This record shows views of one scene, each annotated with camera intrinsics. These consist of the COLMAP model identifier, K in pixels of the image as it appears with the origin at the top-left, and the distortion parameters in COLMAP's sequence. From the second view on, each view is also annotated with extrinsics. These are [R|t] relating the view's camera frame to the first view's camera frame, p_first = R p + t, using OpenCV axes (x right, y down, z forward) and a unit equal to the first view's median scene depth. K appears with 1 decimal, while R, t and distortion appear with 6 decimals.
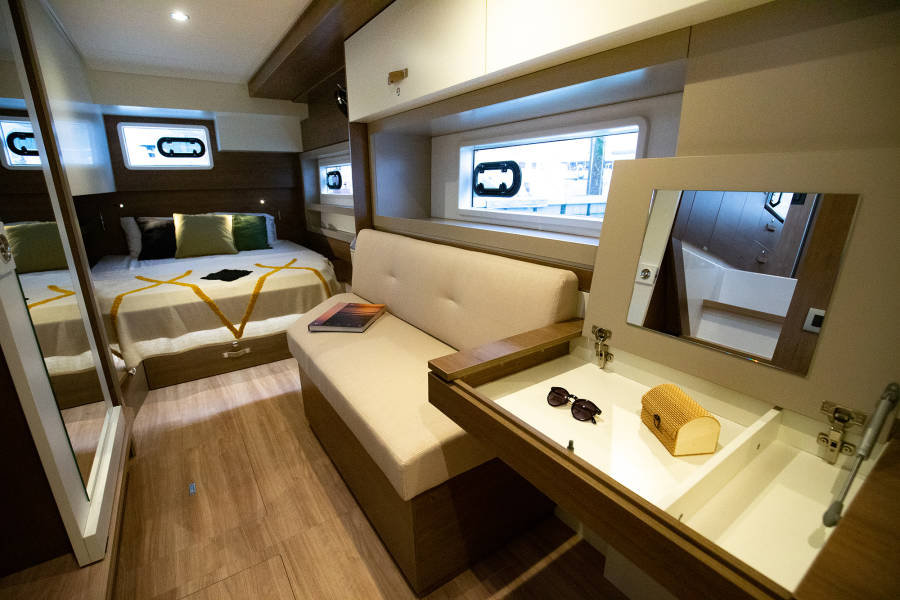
lens RADIAL K [[410.8, 0, 447.5], [0, 410.8, 303.7], [0, 0, 1]] dist [-0.033392, -0.000248]
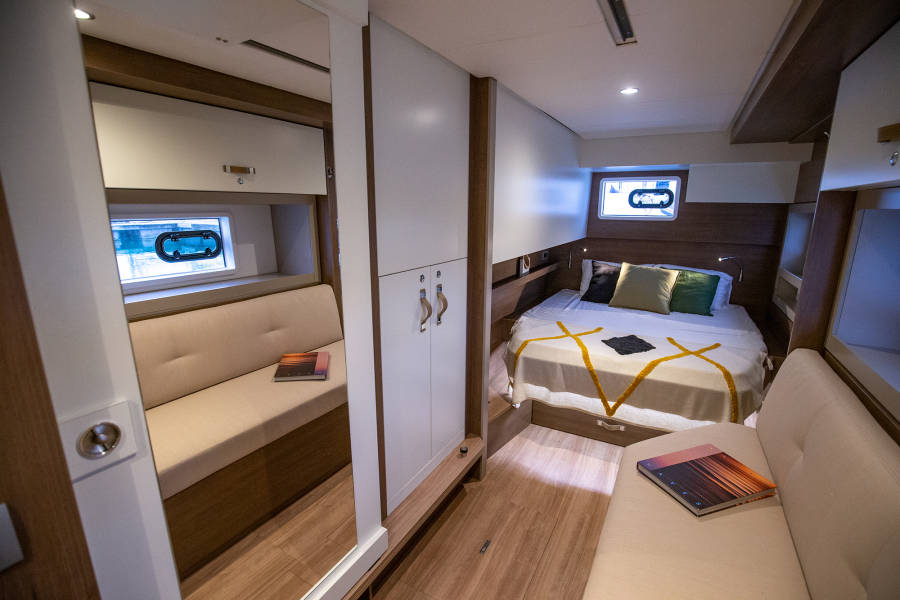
lens RADIAL K [[410.8, 0, 447.5], [0, 410.8, 303.7], [0, 0, 1]] dist [-0.033392, -0.000248]
pose [[0.449573, 0.213628, -0.867322, 0.076002], [-0.261369, 0.959944, 0.100962, -0.156743], [0.854149, 0.181301, 0.487401, 0.175014]]
